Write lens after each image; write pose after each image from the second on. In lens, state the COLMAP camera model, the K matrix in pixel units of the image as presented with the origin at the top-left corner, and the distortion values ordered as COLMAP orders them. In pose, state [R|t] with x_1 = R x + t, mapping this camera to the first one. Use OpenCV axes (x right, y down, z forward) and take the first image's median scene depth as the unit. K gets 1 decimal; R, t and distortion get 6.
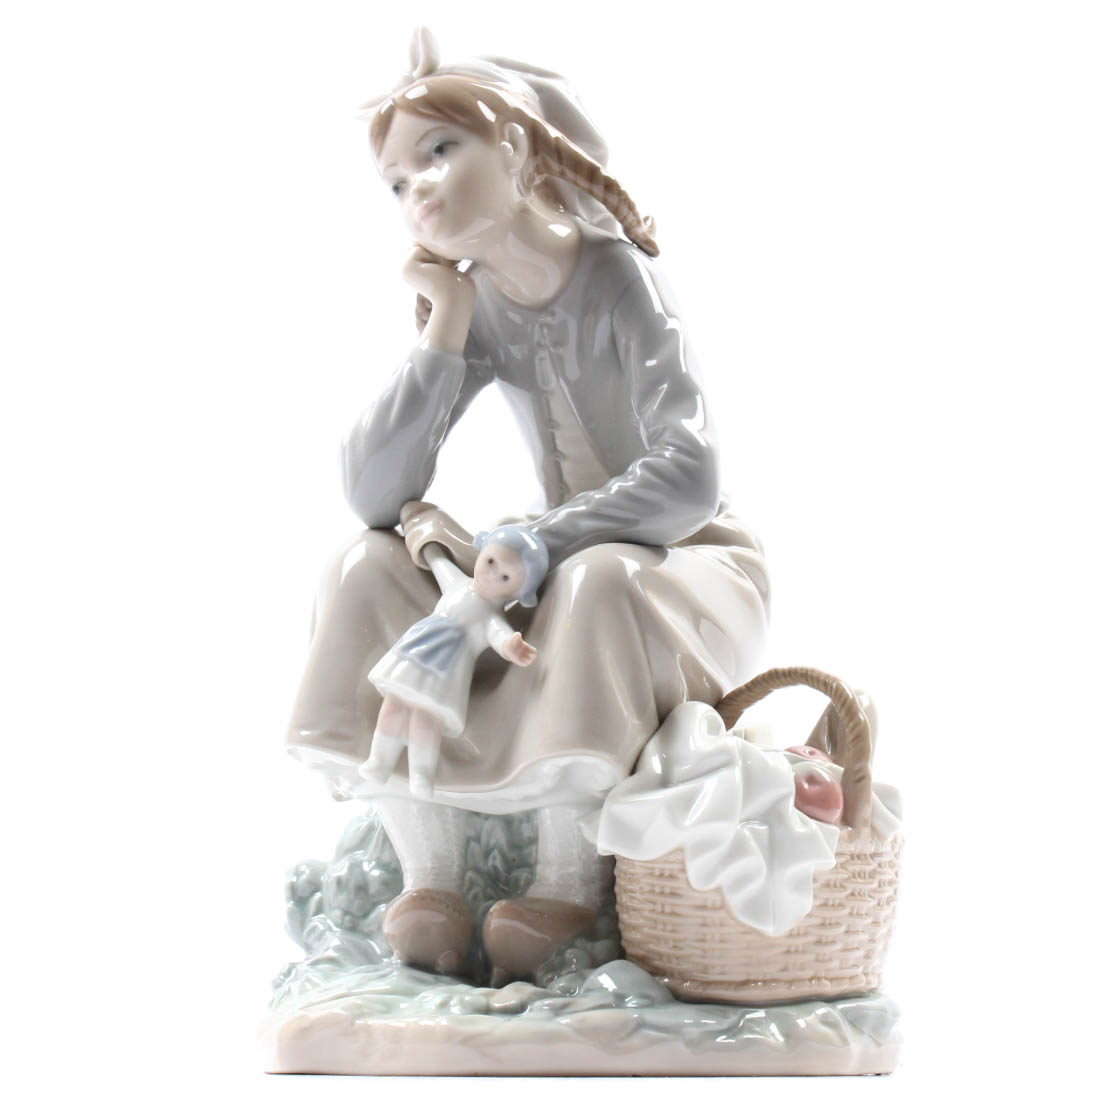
lens RADIAL K [[2734.4, 0, 556.5], [0, 2734.4, 556.5], [0, 0, 1]] dist [-0.052776, 0.270232]
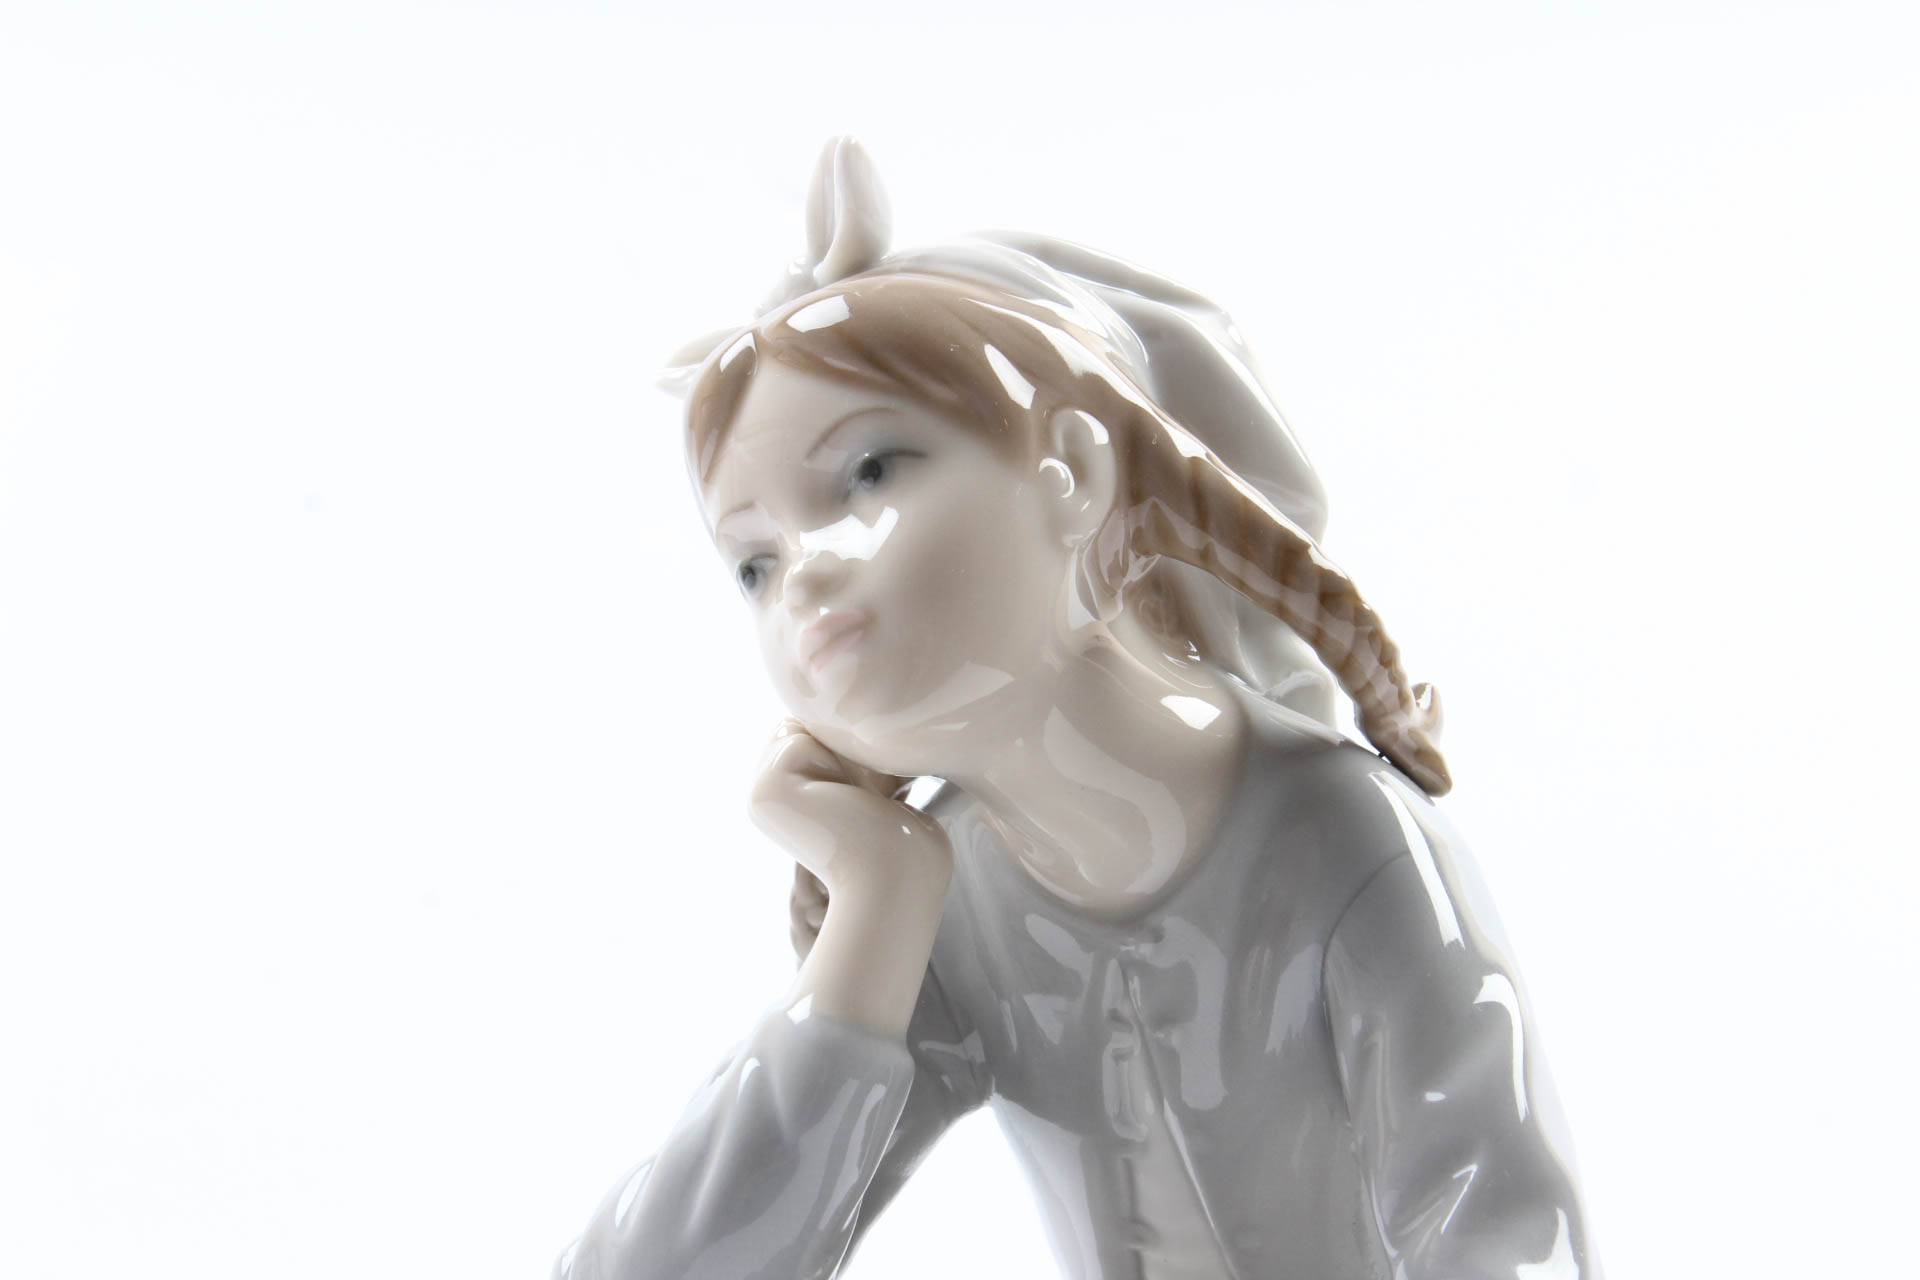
lens RADIAL K [[3045.0, 0, 960.0], [0, 3045.0, 640.0], [0, 0, 1]] dist [0.002127, -0.000051]
pose [[0.998200, 0.050781, -0.031905, -0.017005], [-0.054788, 0.988527, -0.140756, -0.069926], [0.024391, 0.142250, 0.989530, 0.597727]]
